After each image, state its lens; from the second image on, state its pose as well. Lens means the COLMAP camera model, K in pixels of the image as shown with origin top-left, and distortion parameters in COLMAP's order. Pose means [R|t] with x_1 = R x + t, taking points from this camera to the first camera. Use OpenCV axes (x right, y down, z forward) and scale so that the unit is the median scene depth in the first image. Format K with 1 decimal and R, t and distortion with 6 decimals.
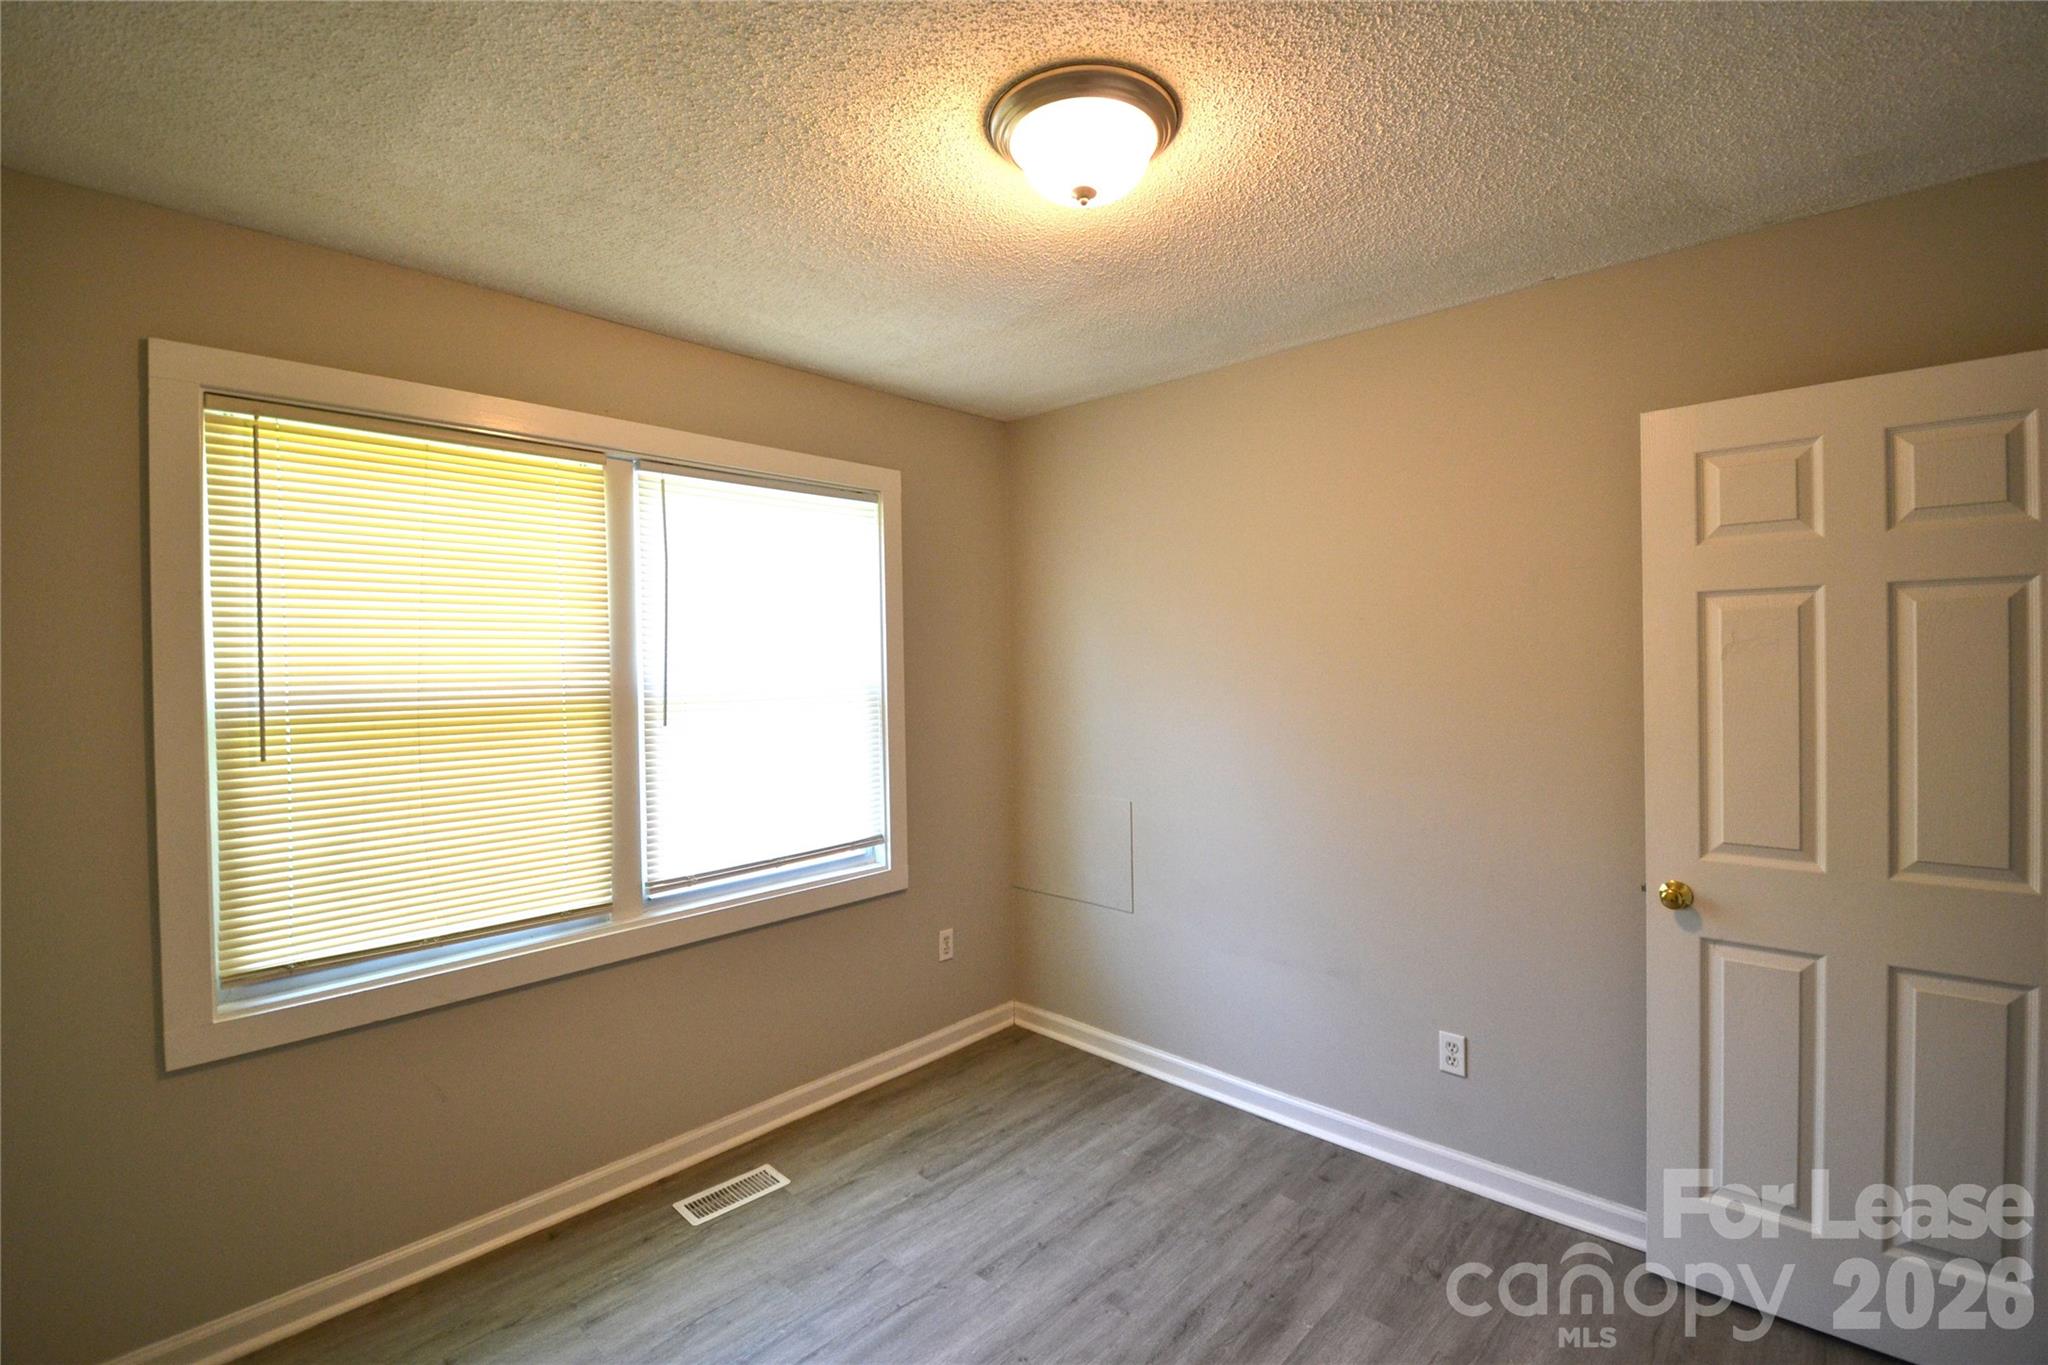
lens RADIAL K [[908.4, 0, 1023.8], [0, 908.4, 660.6], [0, 0, 1]] dist [0.019991, -0.024651]
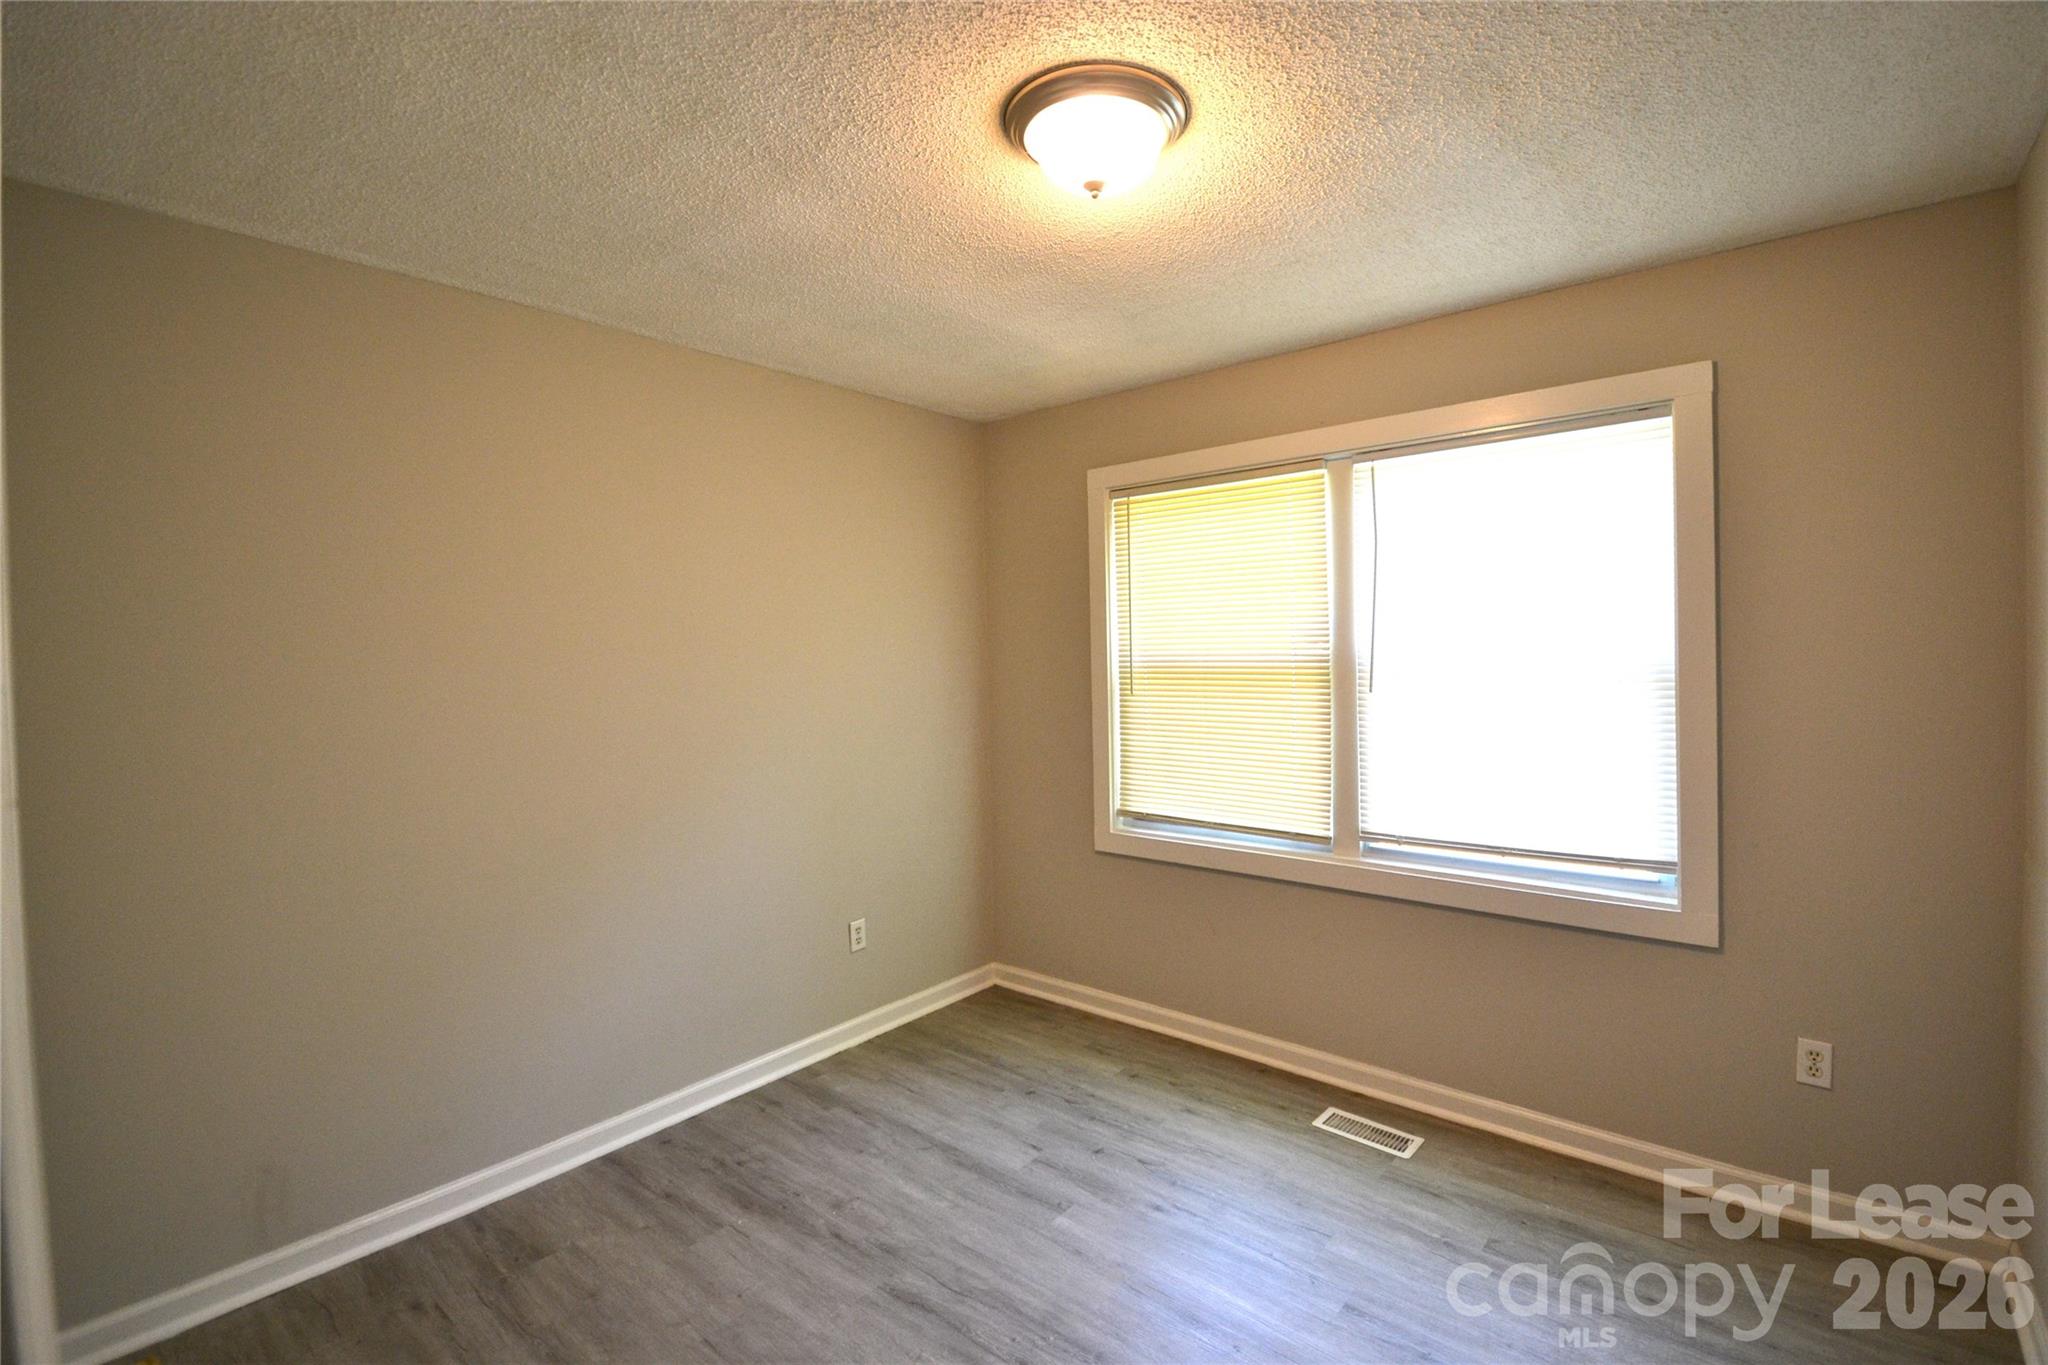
lens RADIAL K [[908.4, 0, 1023.8], [0, 908.4, 660.6], [0, 0, 1]] dist [0.019991, -0.024651]
pose [[0.051400, 0.025115, -0.998362, 0.729219], [0.015914, 0.999536, 0.025964, -0.002298], [0.998551, -0.017222, 0.050976, 0.564368]]
